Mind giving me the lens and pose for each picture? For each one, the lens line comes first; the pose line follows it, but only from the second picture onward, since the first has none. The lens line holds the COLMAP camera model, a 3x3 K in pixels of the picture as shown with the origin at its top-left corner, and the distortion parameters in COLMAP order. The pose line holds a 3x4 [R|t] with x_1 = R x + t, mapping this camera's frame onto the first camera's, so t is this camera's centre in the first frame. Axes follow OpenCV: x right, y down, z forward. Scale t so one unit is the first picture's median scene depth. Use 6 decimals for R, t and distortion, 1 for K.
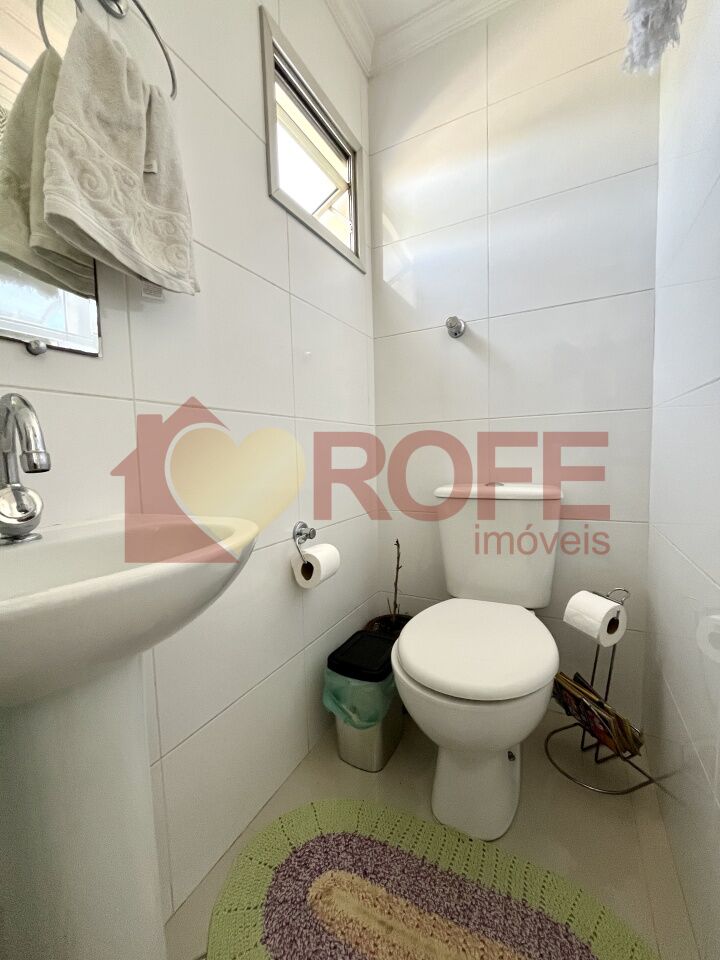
lens RADIAL K [[387.0, 0, 360.3], [0, 387.0, 480.8], [0, 0, 1]] dist [-0.002329, 0.000068]
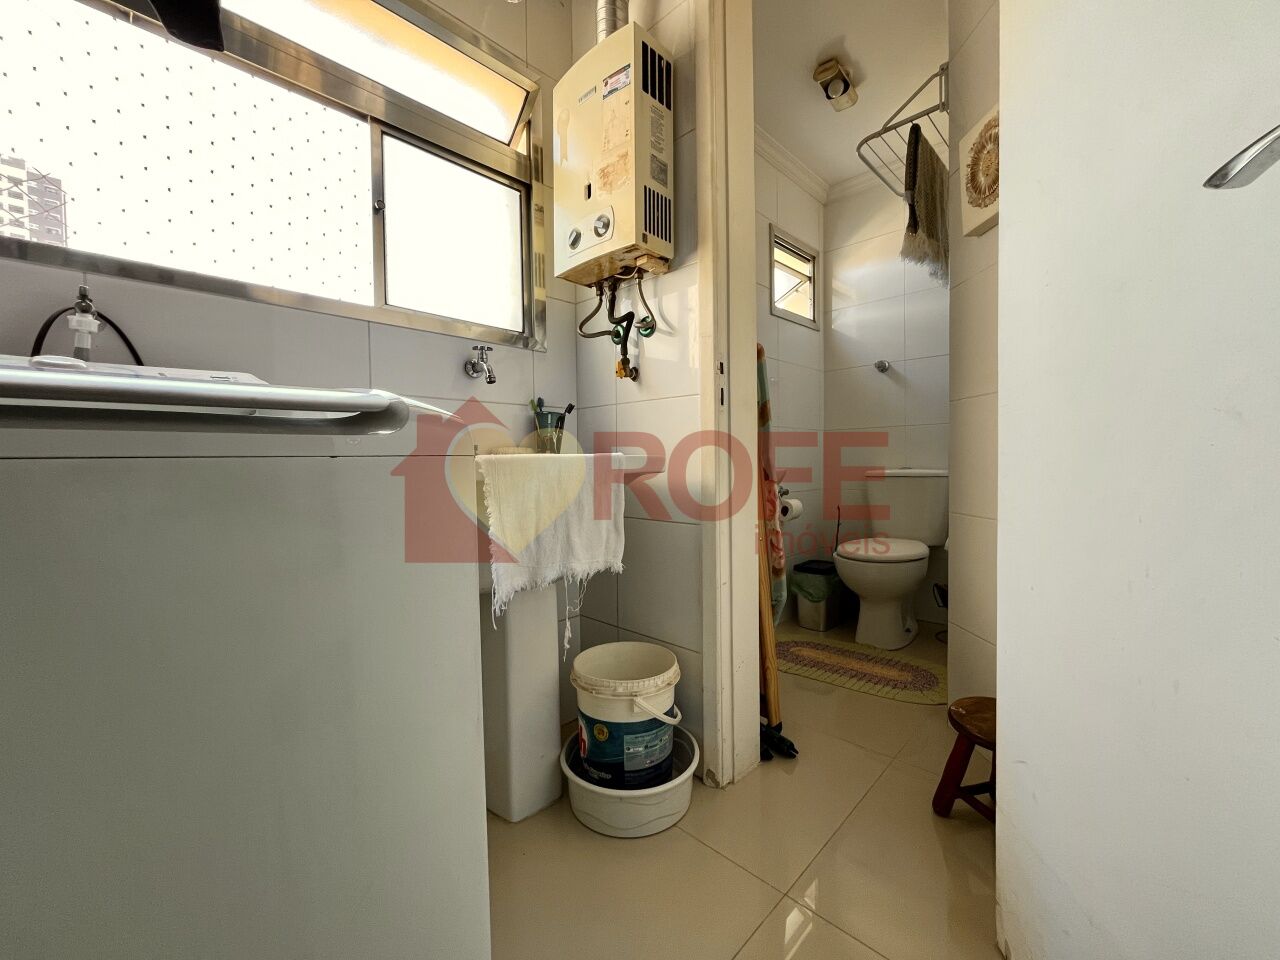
lens RADIAL K [[516.0, 0, 642.1], [0, 516.0, 473.2], [0, 0, 1]] dist [-0.002329, 0.000068]
pose [[0.961772, 0.022972, -0.272886, -0.096988], [-0.033678, 0.998833, -0.034613, 0.124434], [0.271773, 0.042480, 0.961423, -1.183224]]
